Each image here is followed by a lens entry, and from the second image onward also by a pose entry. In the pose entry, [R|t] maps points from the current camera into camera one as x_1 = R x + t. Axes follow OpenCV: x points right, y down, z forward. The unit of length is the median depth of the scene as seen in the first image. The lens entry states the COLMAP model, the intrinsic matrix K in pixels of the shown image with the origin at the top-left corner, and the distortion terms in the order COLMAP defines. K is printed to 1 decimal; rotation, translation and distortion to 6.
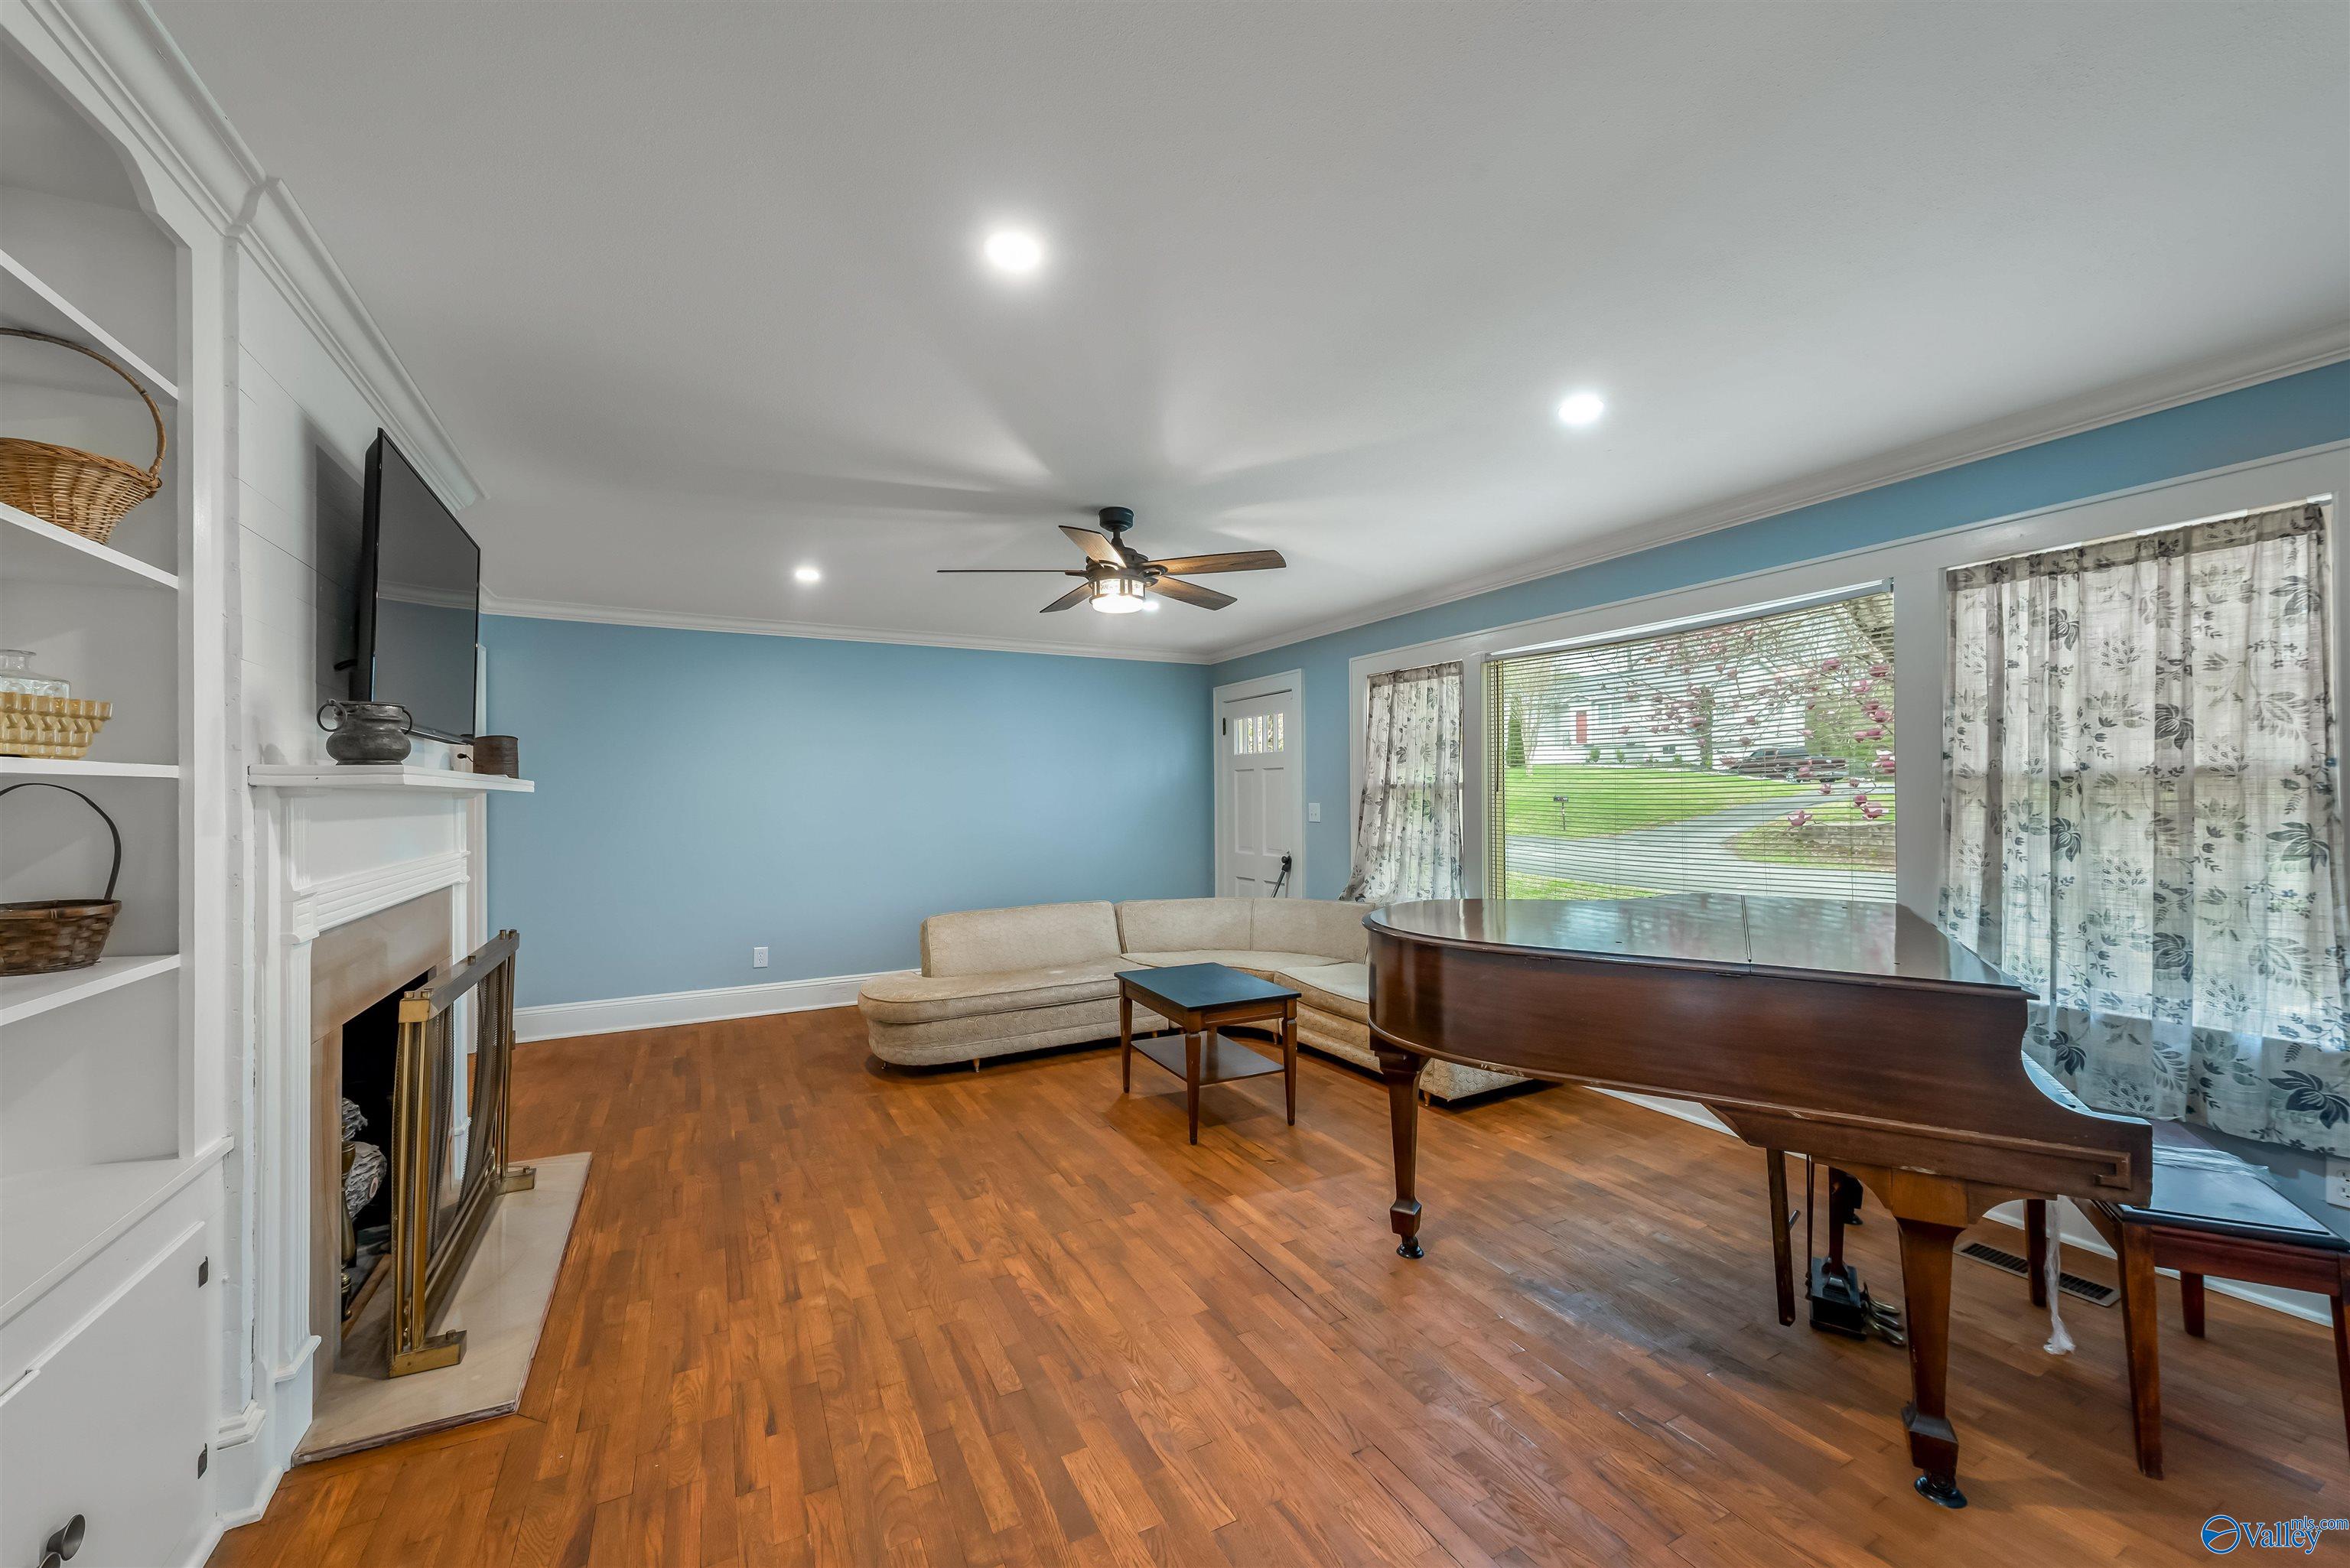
lens RADIAL K [[961.7, 0, 1175.6], [0, 961.7, 792.0], [0, 0, 1]] dist [0.000157, -0.000133]
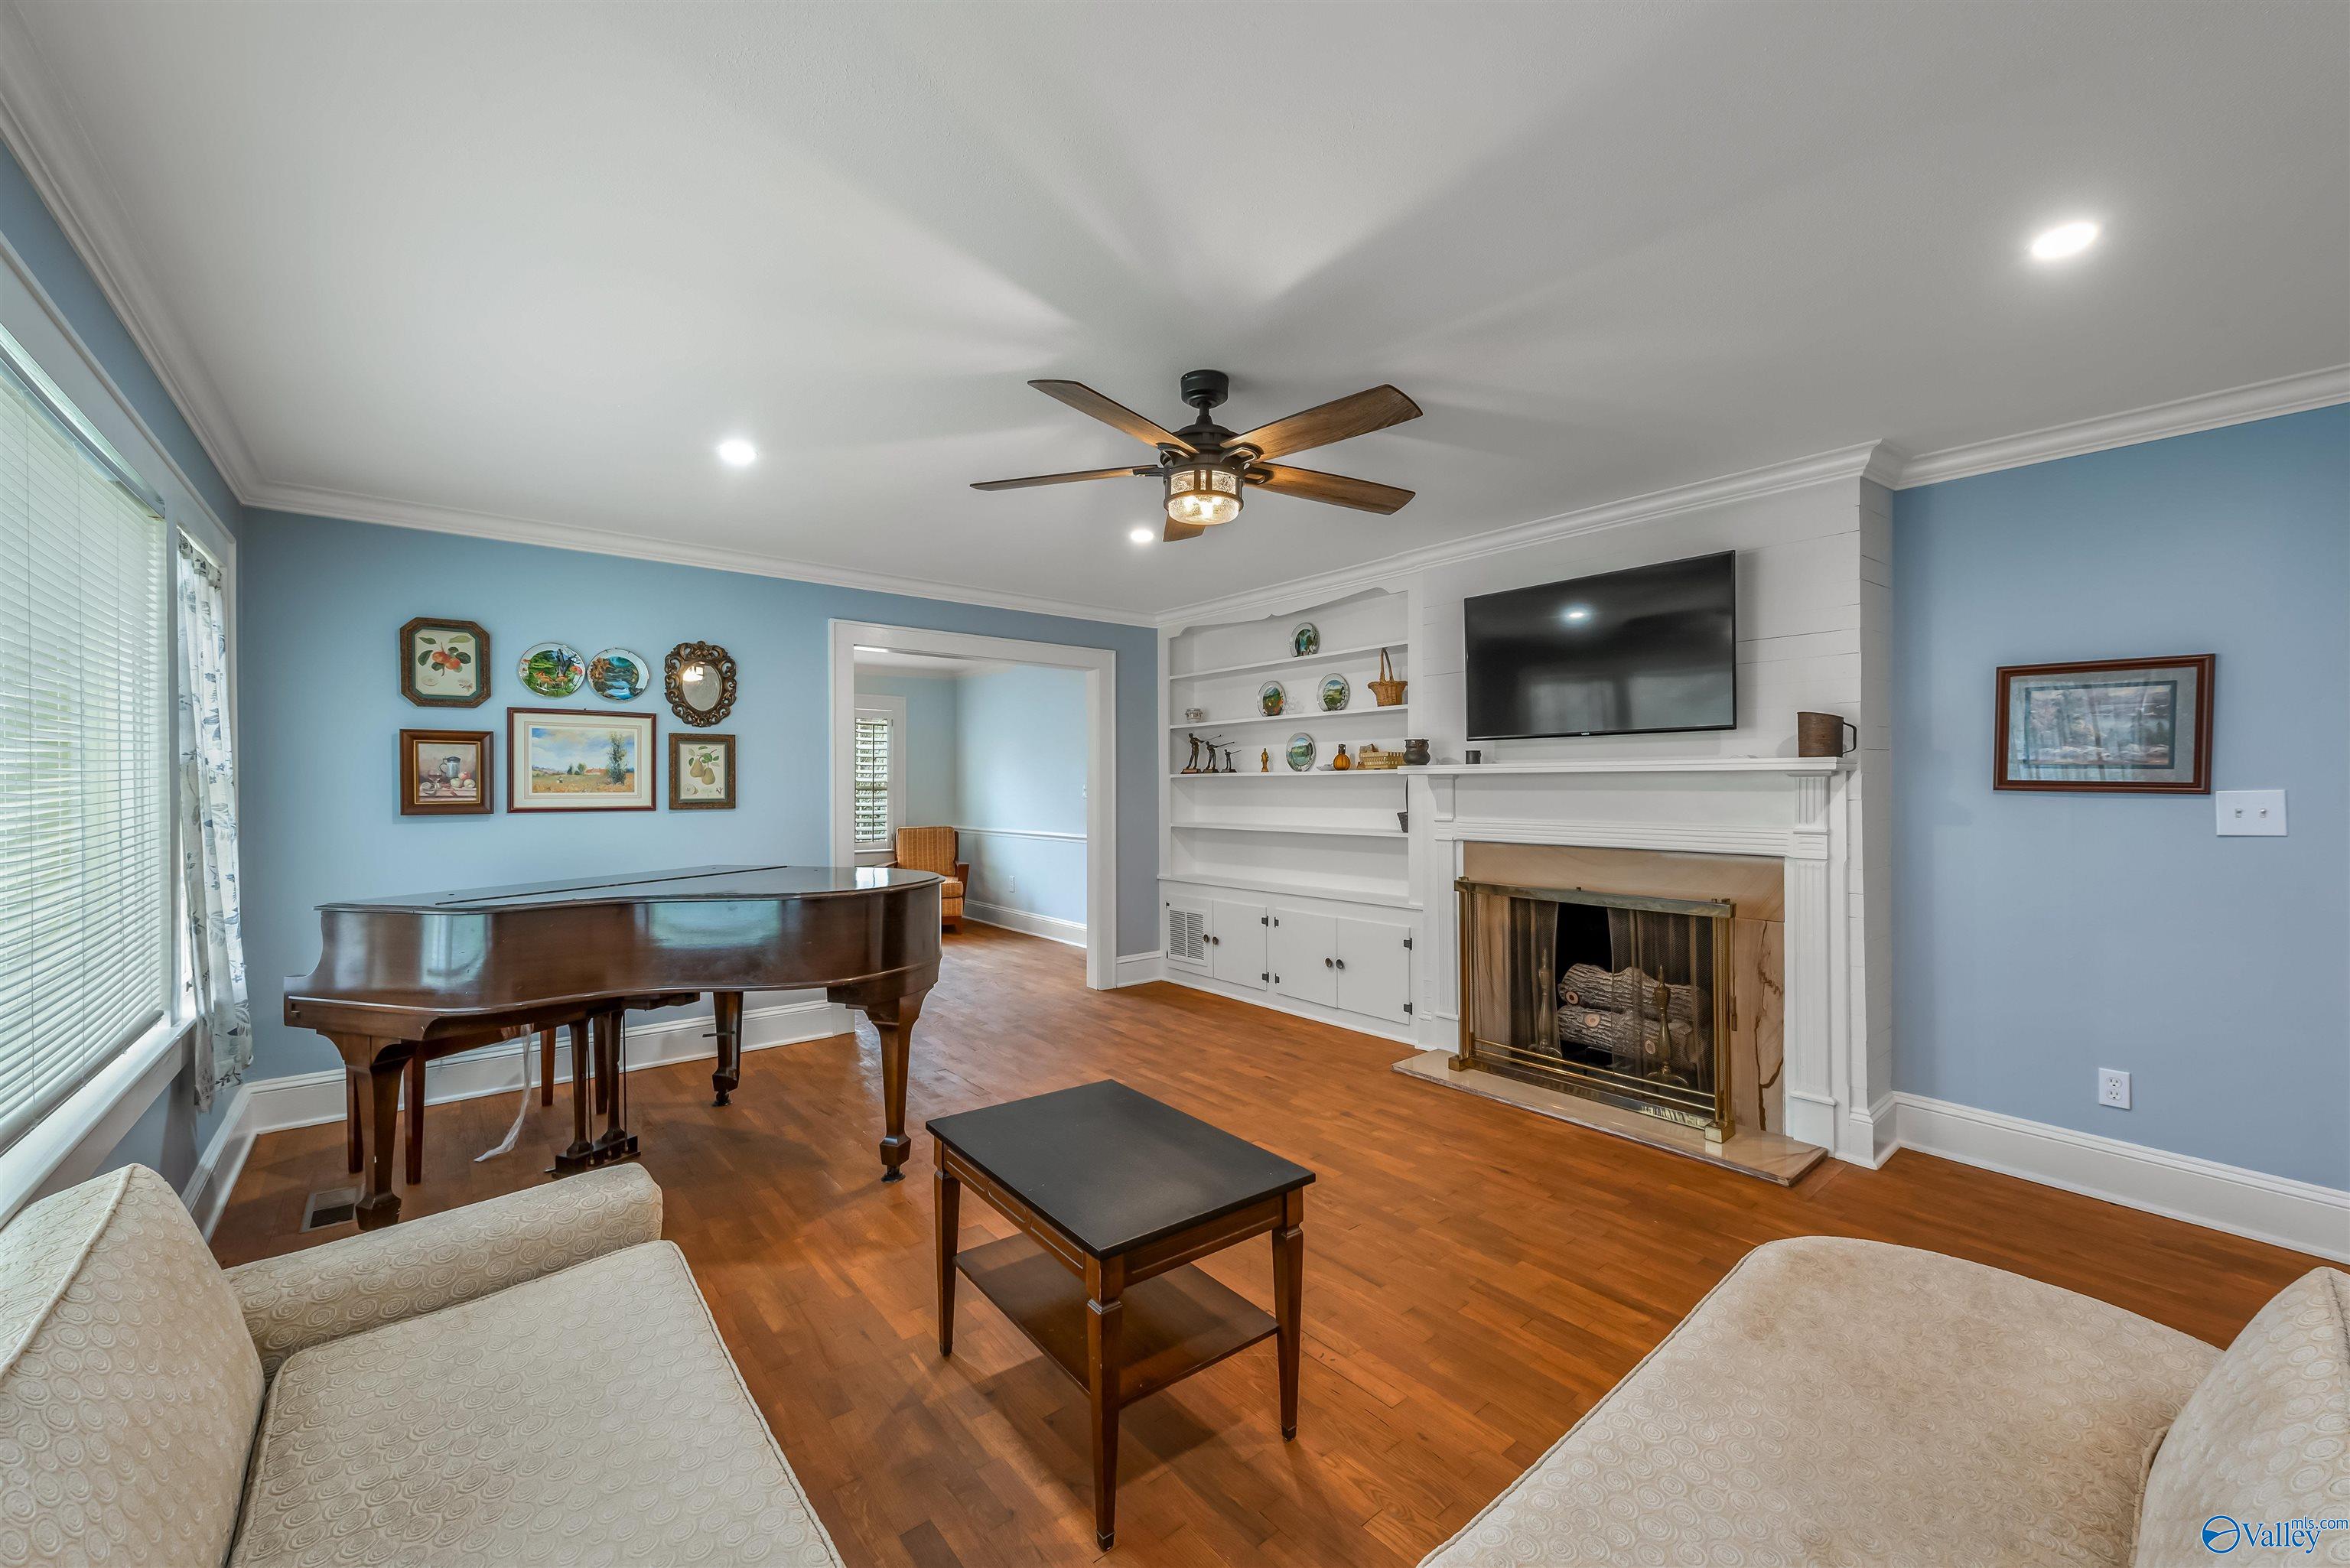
lens RADIAL K [[961.7, 0, 1177.8], [0, 961.7, 788.7], [0, 0, 1]] dist [0.000157, -0.000133]
pose [[-0.982103, 0.008263, -0.188163, 0.138450], [0.009168, 0.999950, -0.003936, 0.027137], [0.188121, -0.005590, -0.982130, 2.506768]]
